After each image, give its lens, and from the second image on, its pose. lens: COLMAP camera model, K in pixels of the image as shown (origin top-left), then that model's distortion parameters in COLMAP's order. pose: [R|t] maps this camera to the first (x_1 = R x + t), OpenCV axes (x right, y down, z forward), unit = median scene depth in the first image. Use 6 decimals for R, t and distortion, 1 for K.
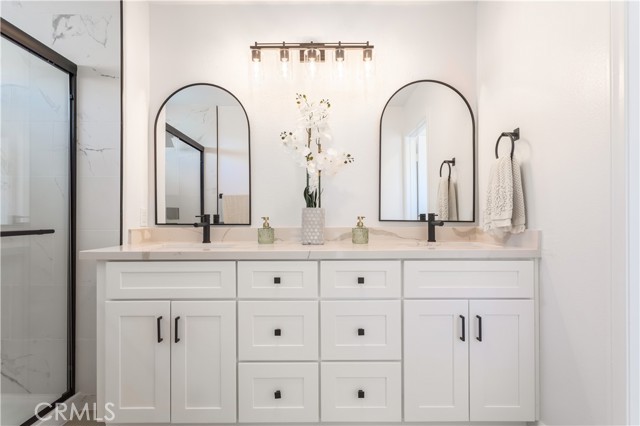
lens RADIAL K [[308.0, 0, 314.3], [0, 308.0, 219.0], [0, 0, 1]] dist [-0.003295, 0.005392]
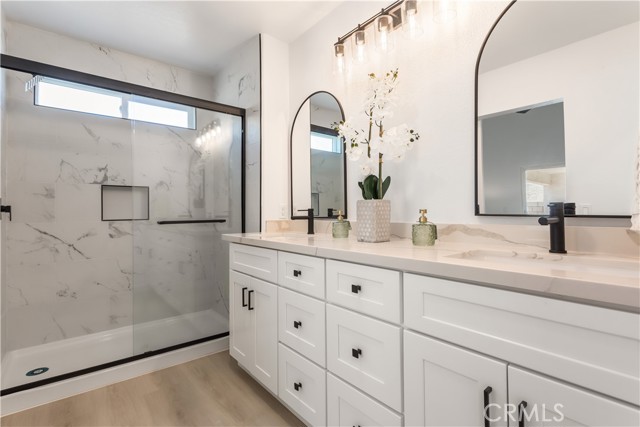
lens RADIAL K [[308.0, 0, 315.2], [0, 308.0, 209.5], [0, 0, 1]] dist [-0.003295, 0.005392]
pose [[0.628134, -0.009648, -0.778045, 0.579624], [0.004247, 0.999951, -0.008971, -0.001726], [0.778094, 0.002330, 0.628144, 0.330474]]
